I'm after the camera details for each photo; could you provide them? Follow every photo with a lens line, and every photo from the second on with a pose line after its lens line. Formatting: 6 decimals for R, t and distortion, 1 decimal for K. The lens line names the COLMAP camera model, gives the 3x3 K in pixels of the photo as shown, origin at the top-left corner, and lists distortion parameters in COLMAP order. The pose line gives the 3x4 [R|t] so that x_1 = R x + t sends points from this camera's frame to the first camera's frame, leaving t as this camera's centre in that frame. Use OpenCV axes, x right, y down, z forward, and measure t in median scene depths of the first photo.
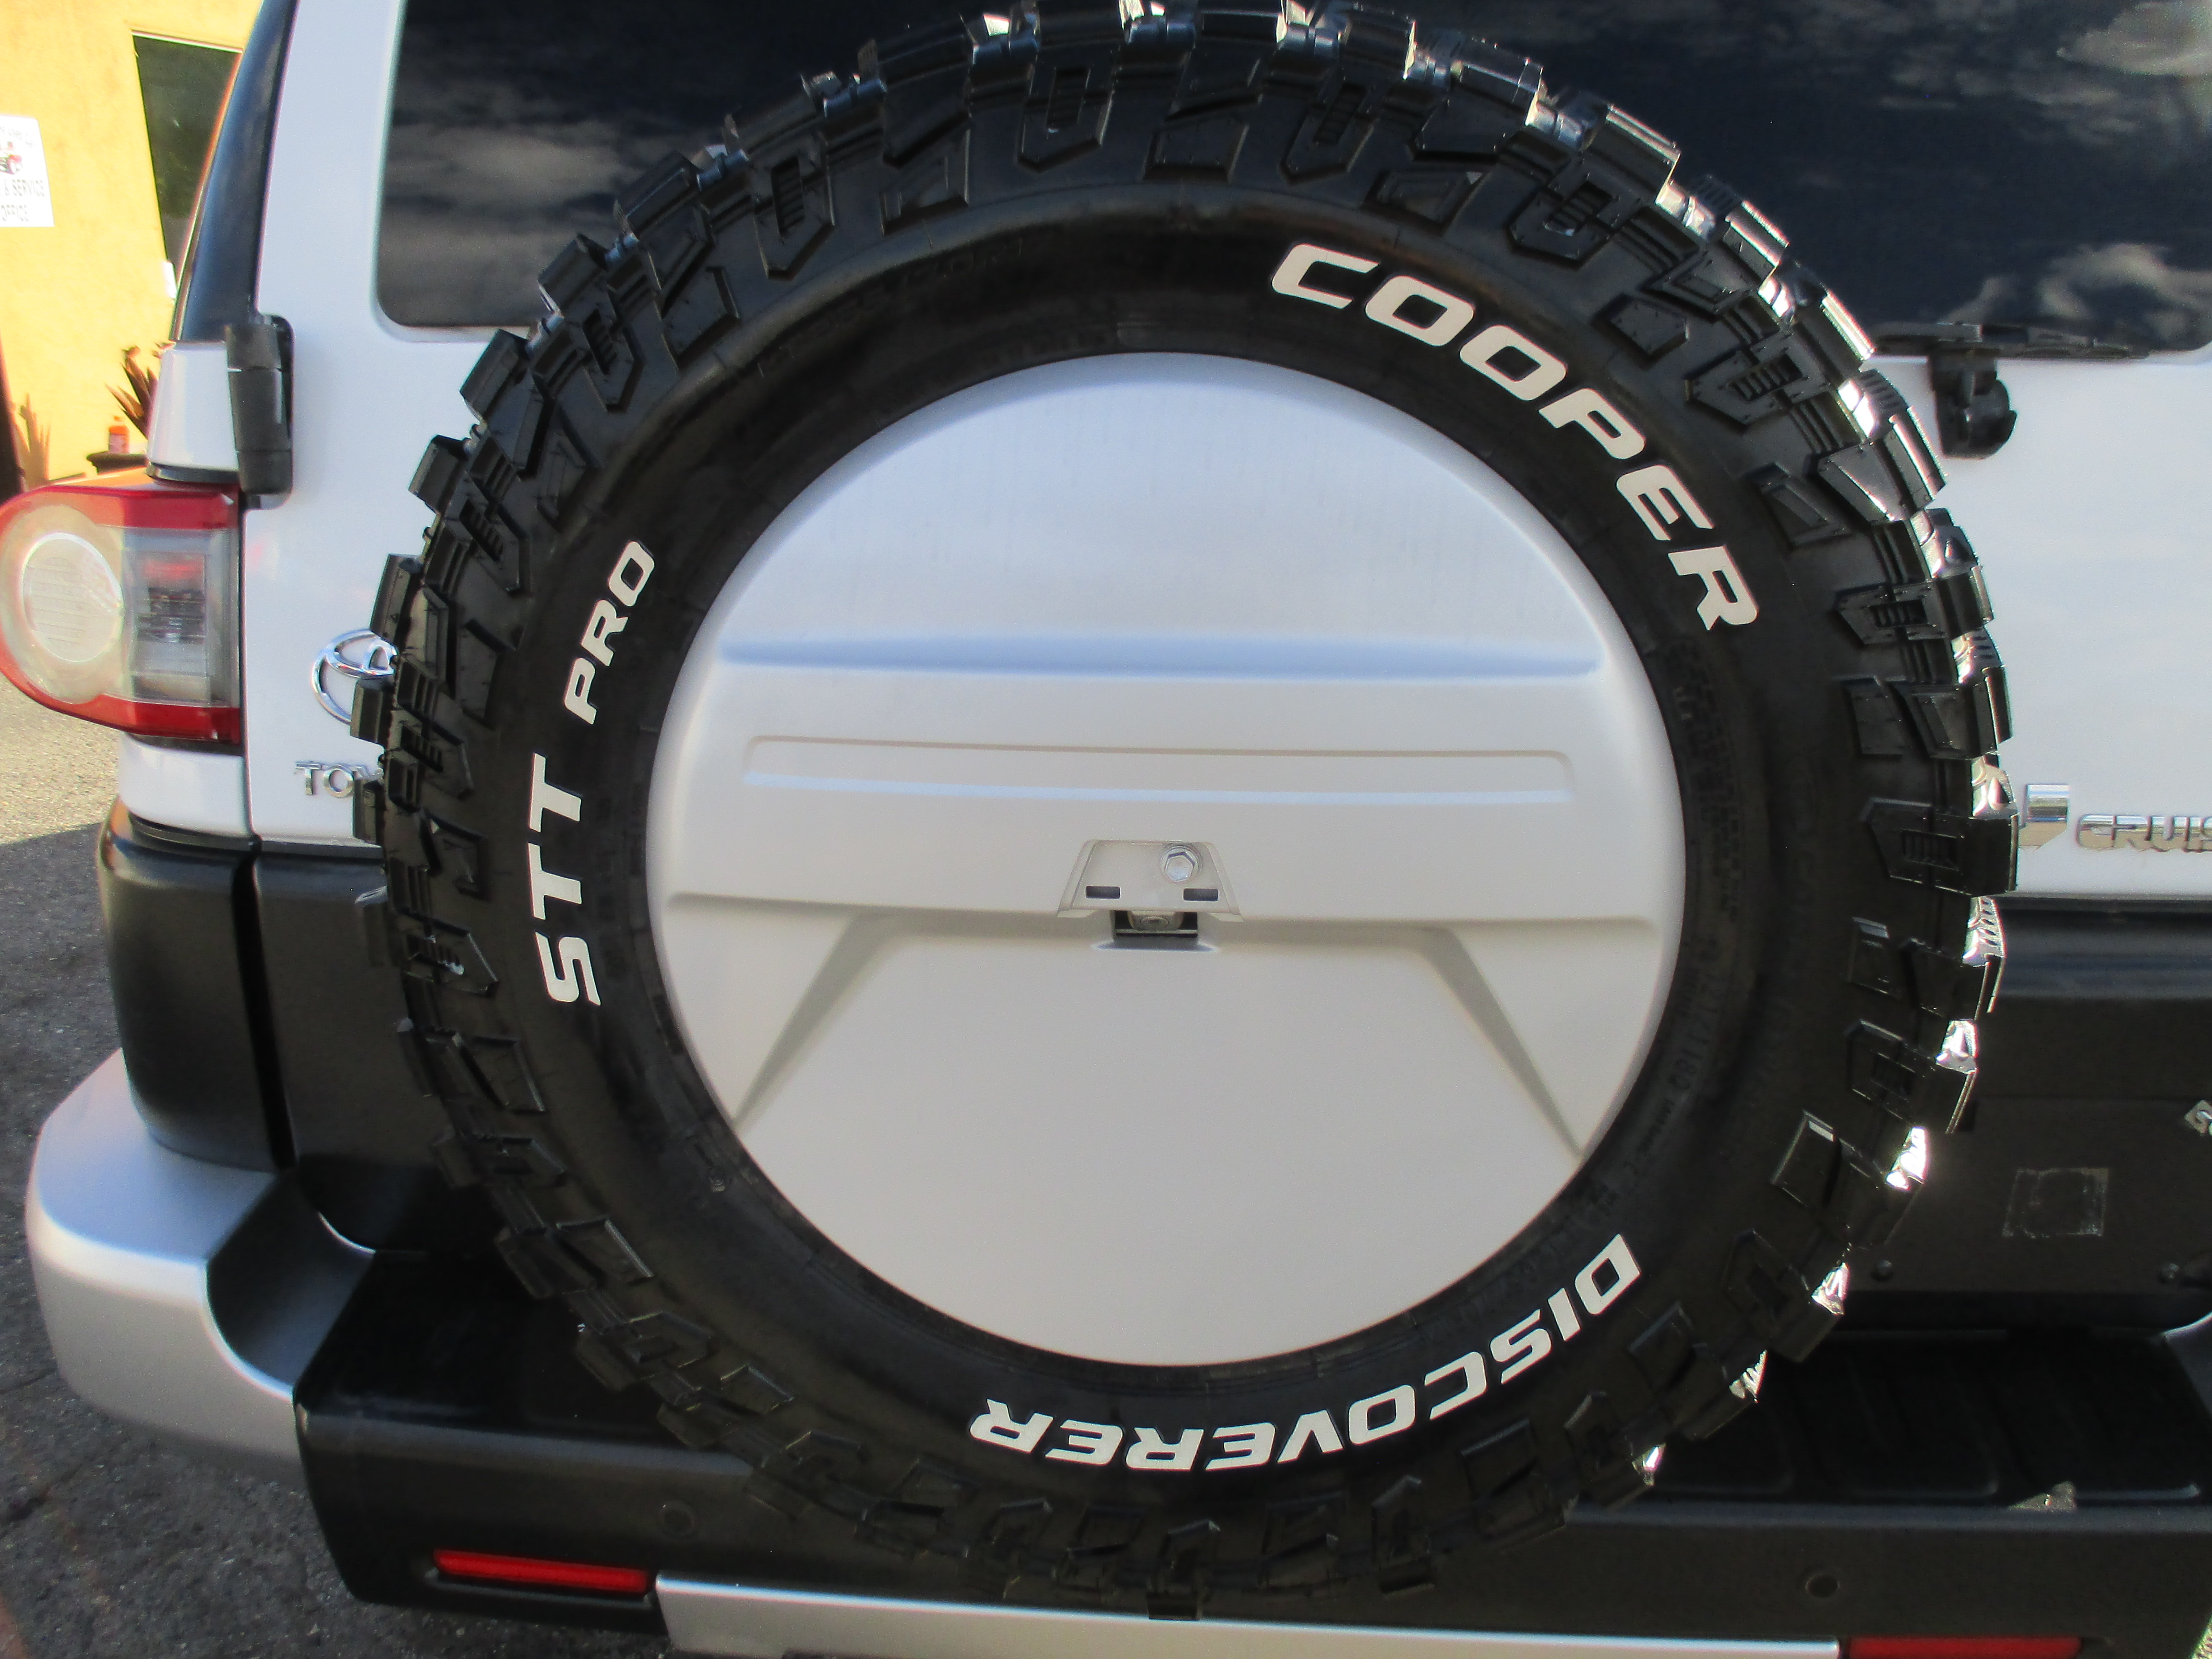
lens RADIAL K [[1875.0, 0, 1117.2], [0, 1875.0, 838.8], [0, 0, 1]] dist [-0.040261, 0.001408]
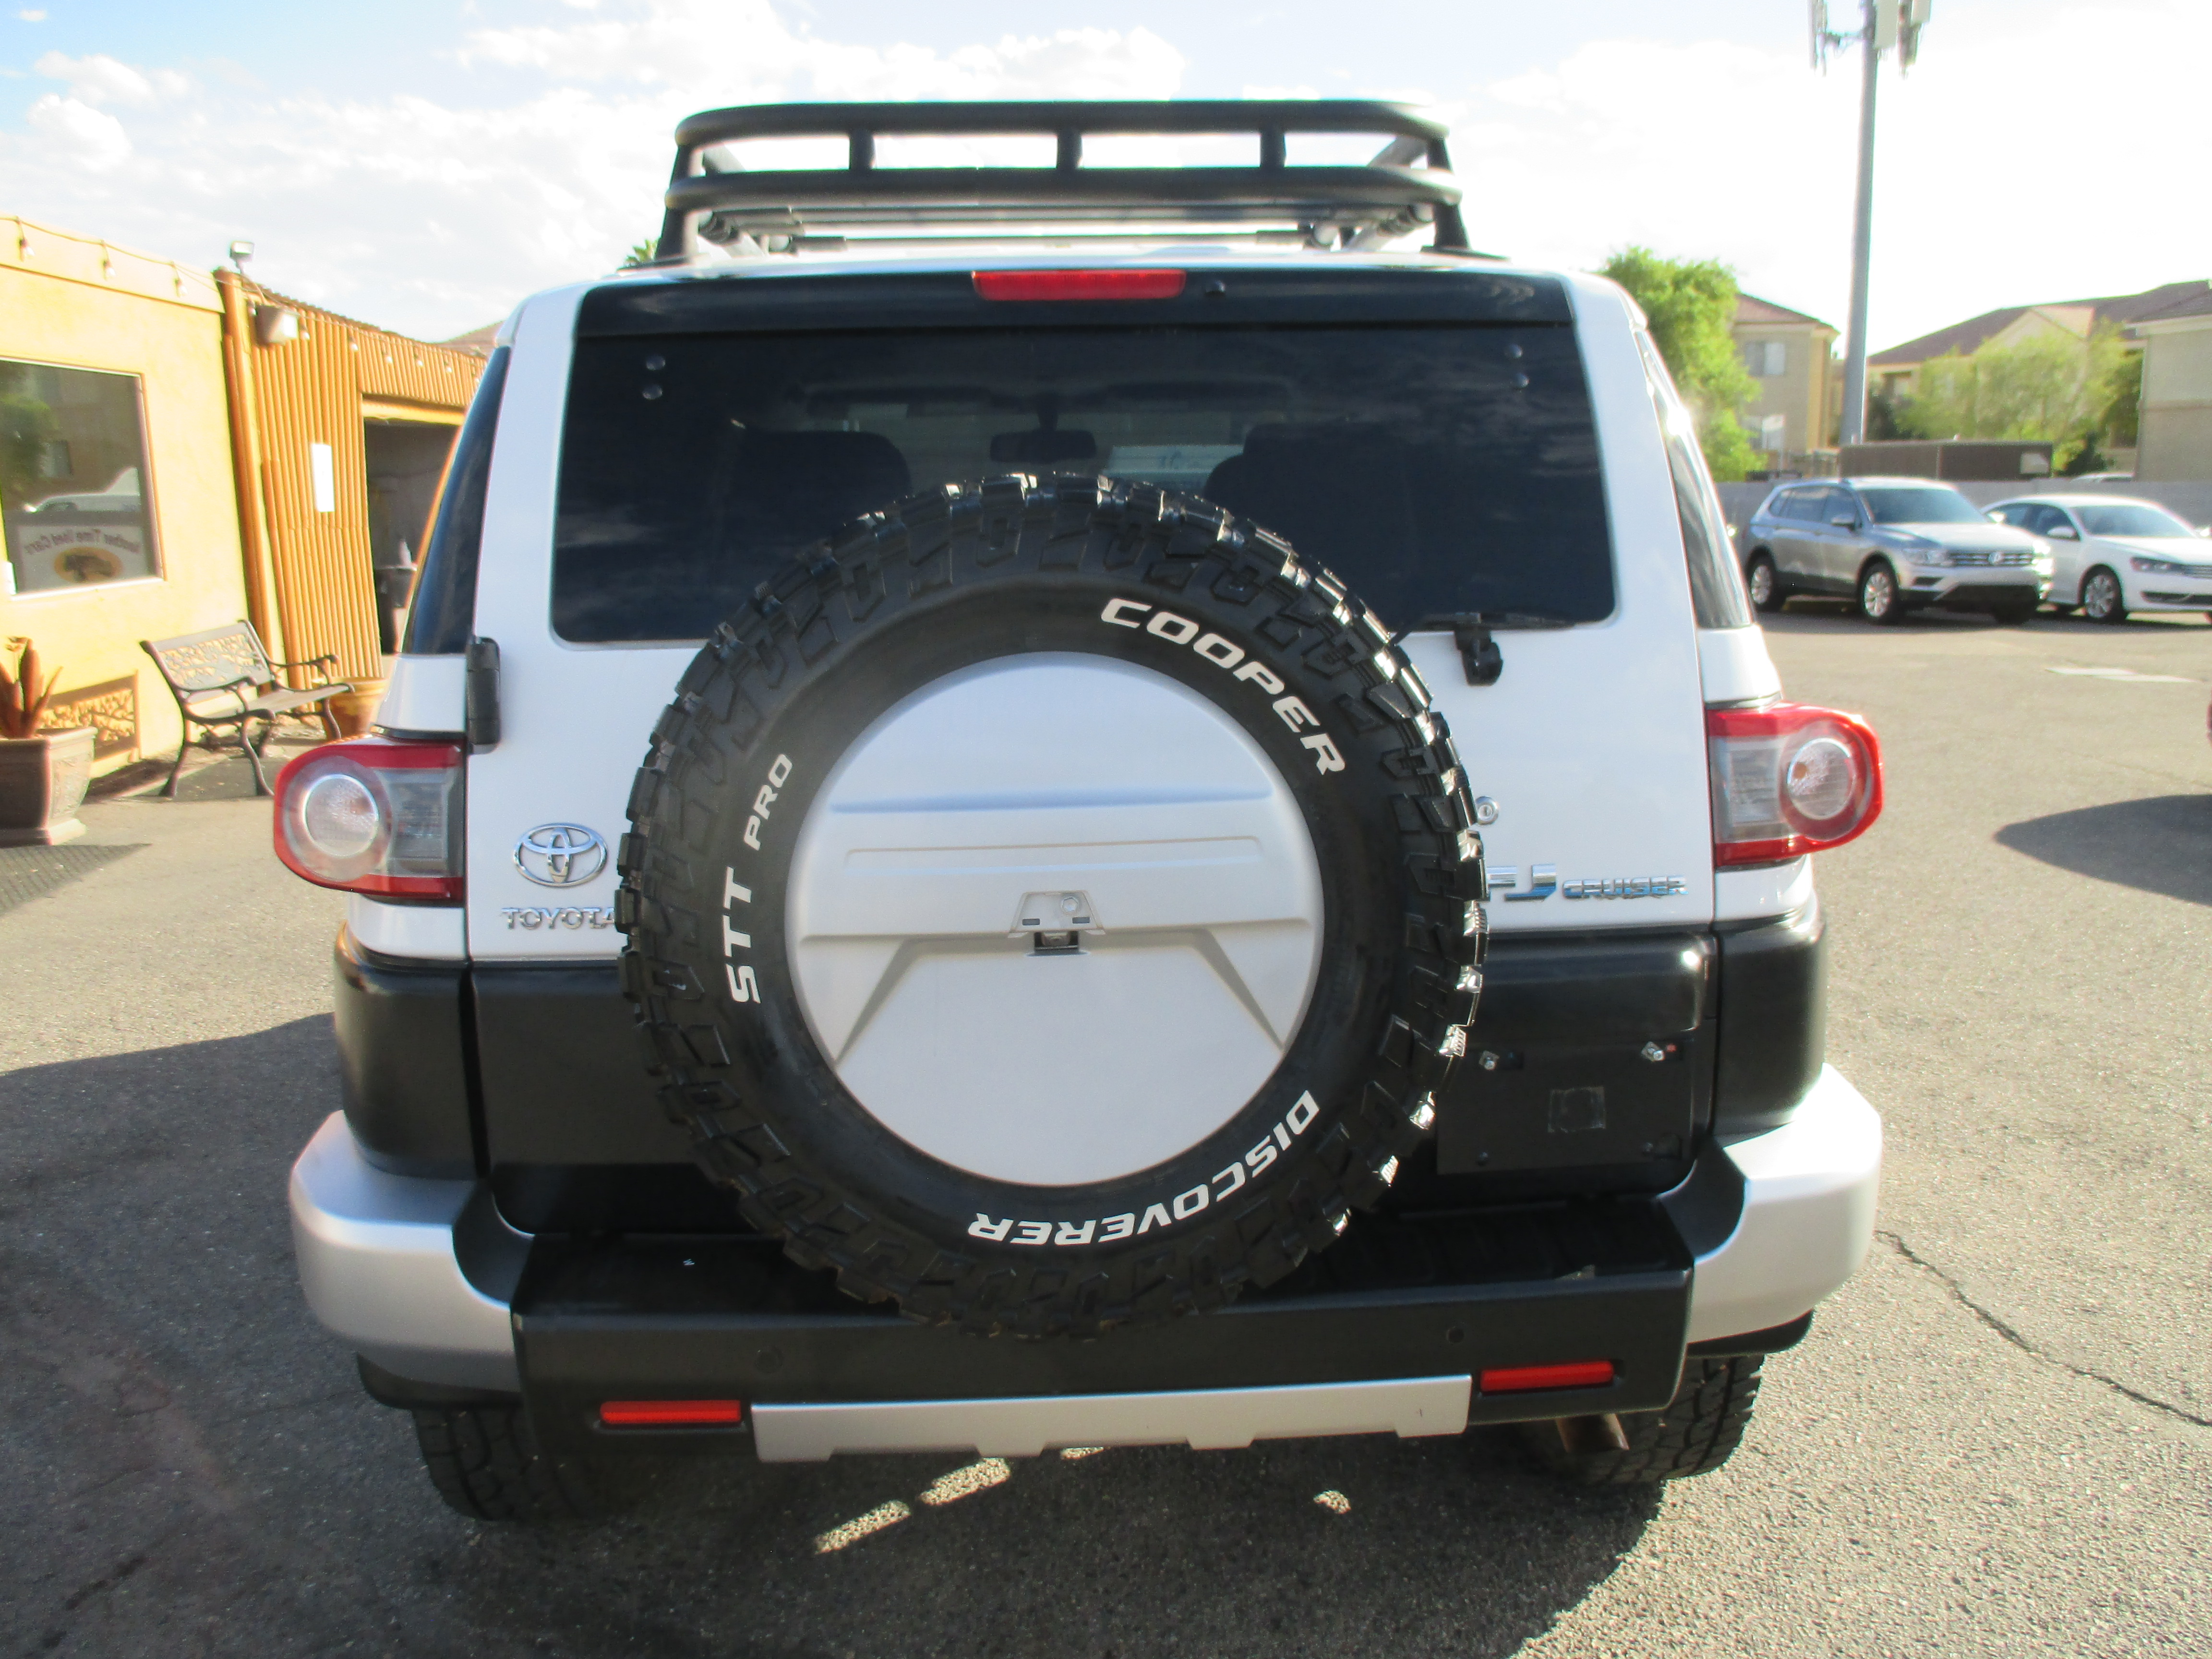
lens RADIAL K [[1875.0, 0, 1104.4], [0, 1875.0, 820.0], [0, 0, 1]] dist [-0.040261, 0.001408]
pose [[0.992929, -0.043890, 0.110295, -0.137134], [0.059044, 0.988653, -0.138127, 0.190365], [-0.102981, 0.143662, 0.984254, -0.909067]]
